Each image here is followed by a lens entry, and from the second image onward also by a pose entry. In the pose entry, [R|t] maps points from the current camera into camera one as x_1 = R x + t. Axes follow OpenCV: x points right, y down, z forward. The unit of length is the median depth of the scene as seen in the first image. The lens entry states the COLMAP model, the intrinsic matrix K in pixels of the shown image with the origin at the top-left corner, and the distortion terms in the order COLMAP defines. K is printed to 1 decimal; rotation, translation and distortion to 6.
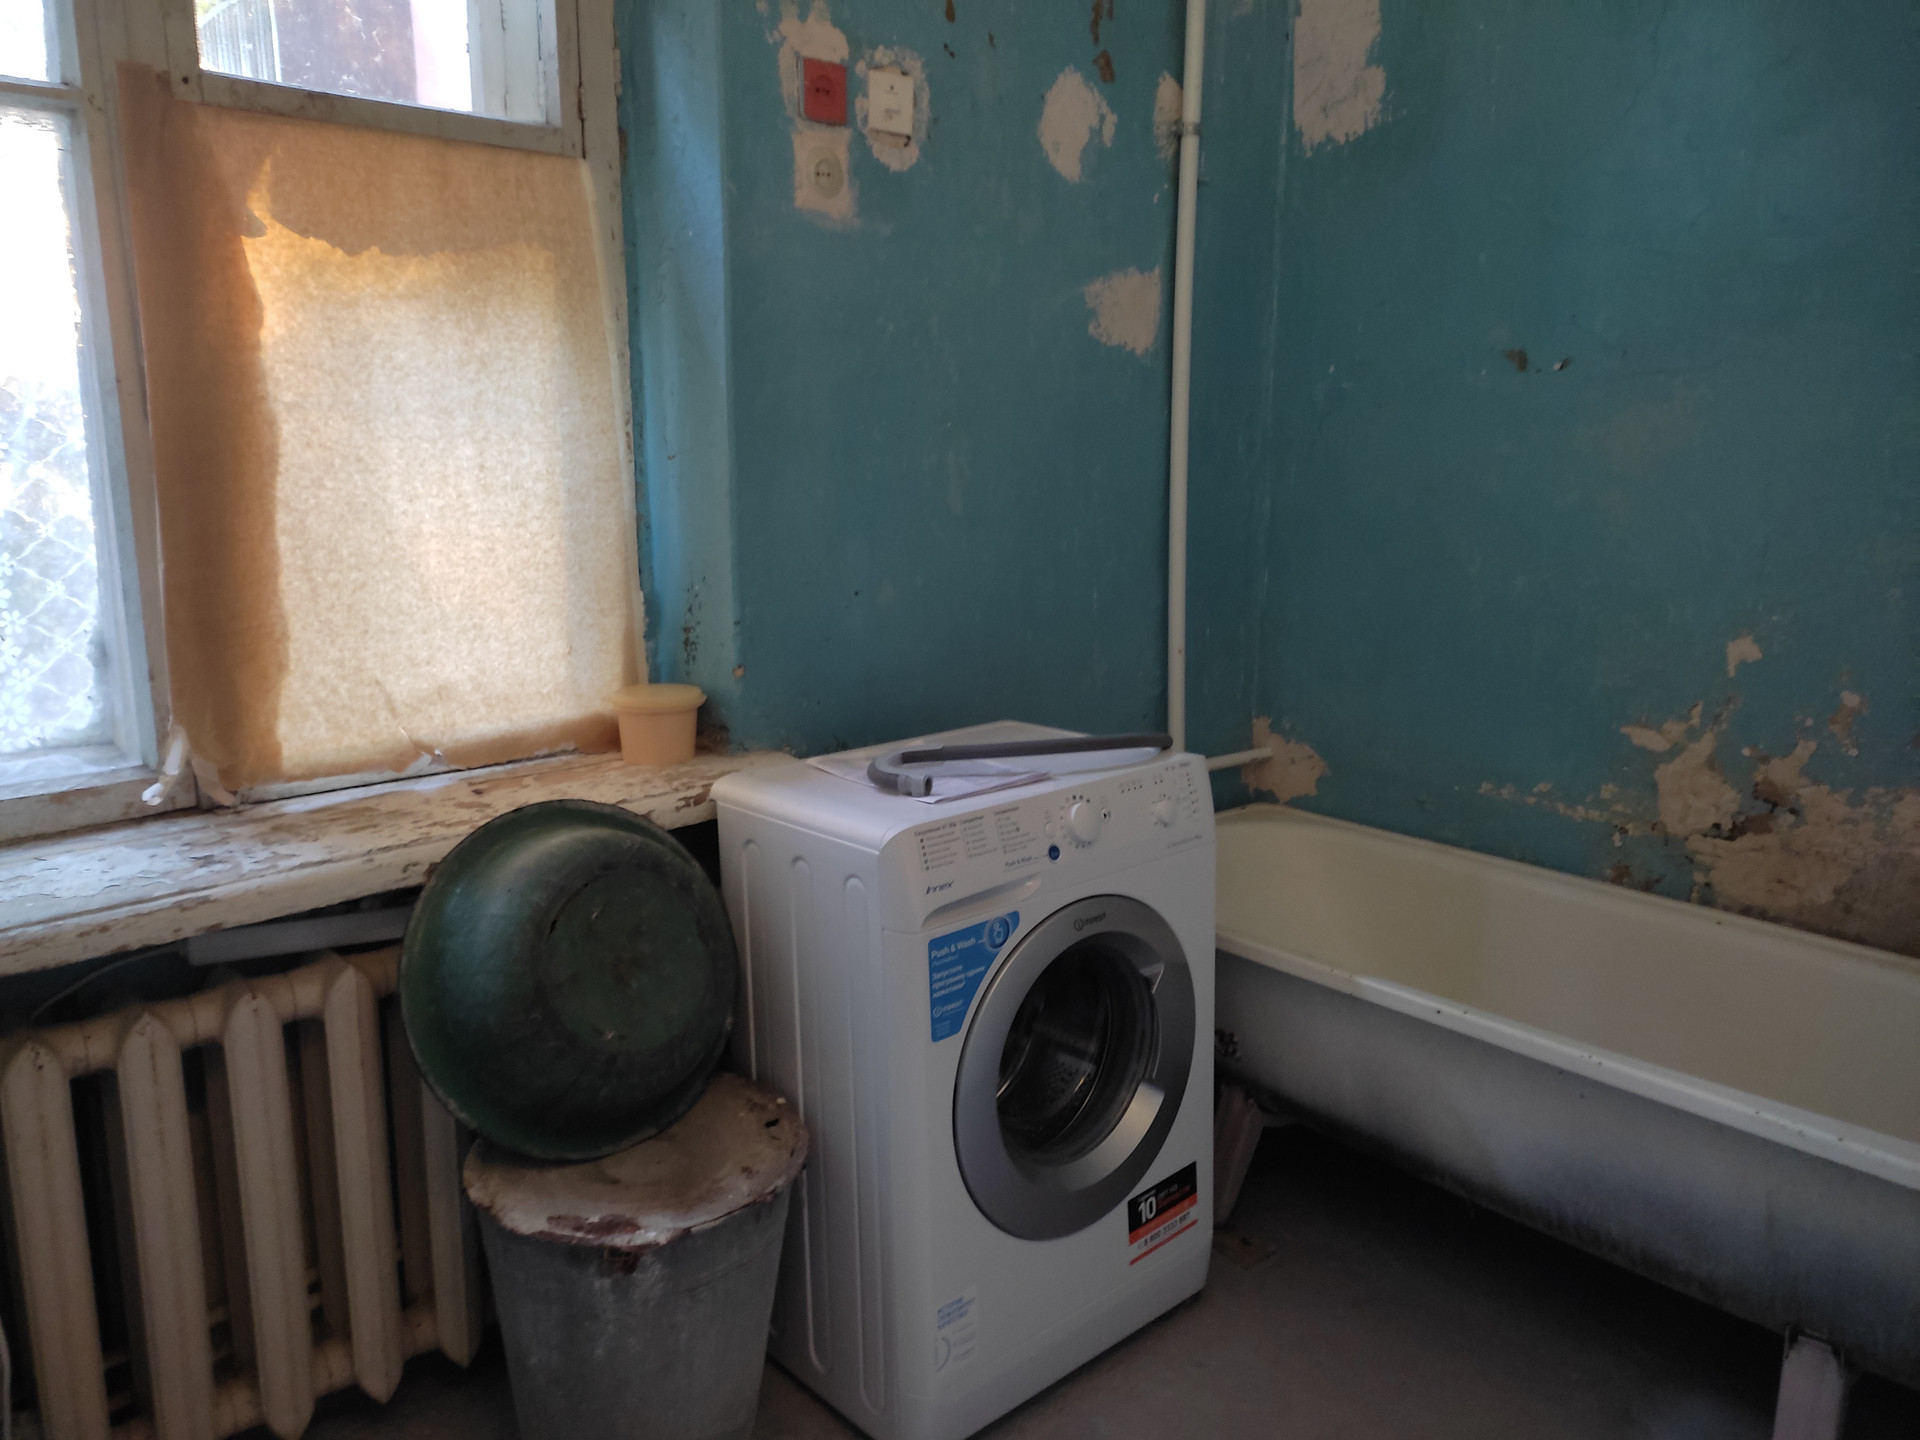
lens RADIAL K [[1431.1, 0, 957.8], [0, 1431.1, 707.9], [0, 0, 1]] dist [0.058059, -0.060788]
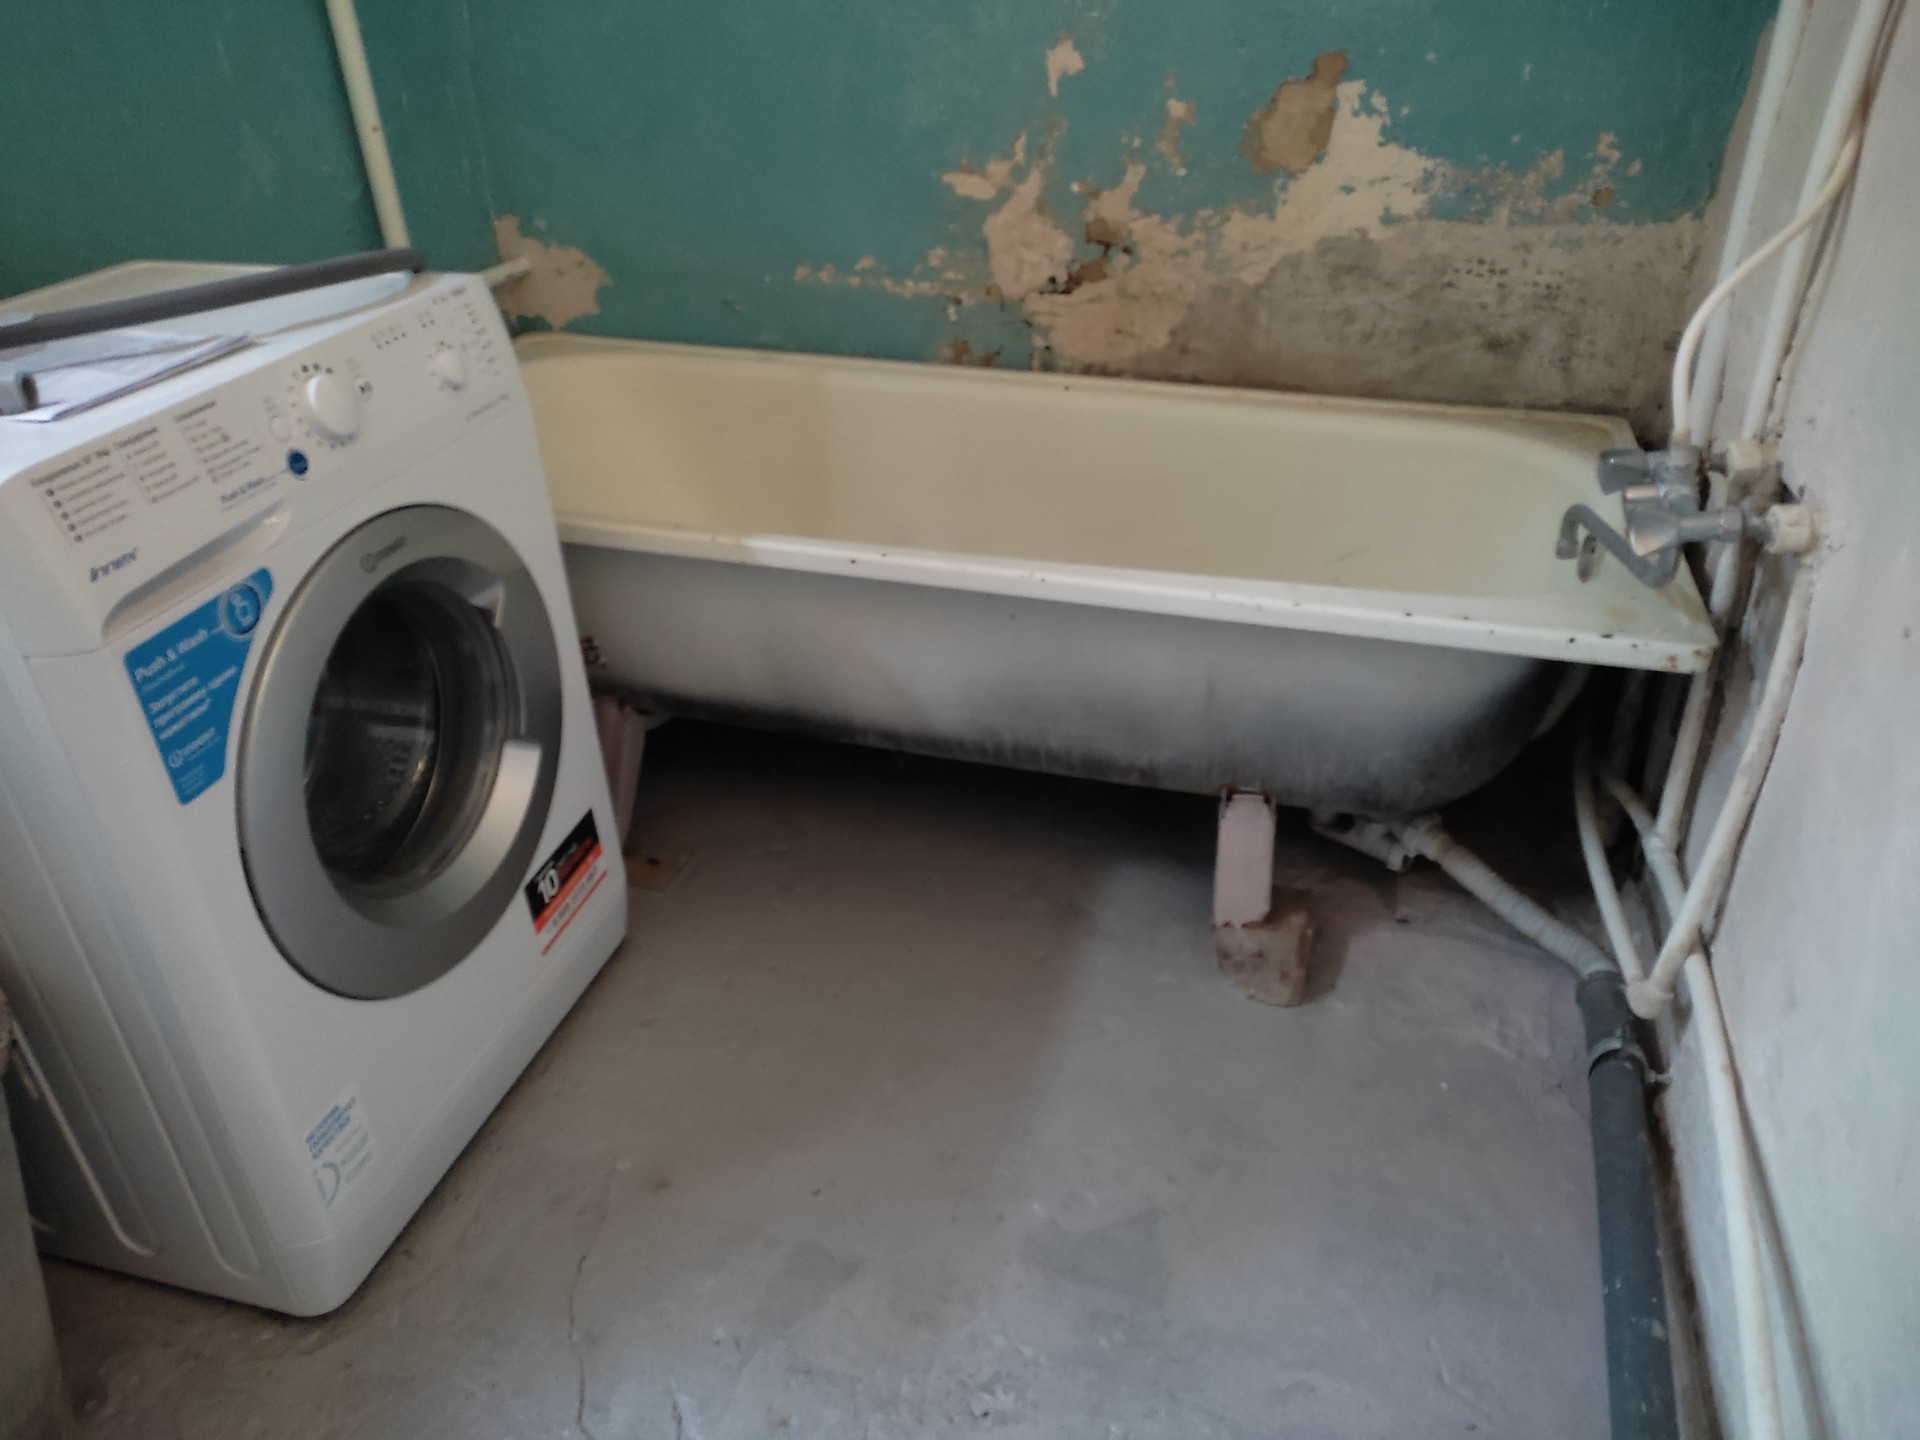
lens RADIAL K [[1431.1, 0, 986.0], [0, 1431.1, 724.5], [0, 0, 1]] dist [0.058059, -0.060788]
pose [[0.842242, -0.283404, 0.458596, -0.001955], [0.114477, 0.925291, 0.361568, 0.009867], [-0.526805, -0.252029, 0.811762, 0.242152]]
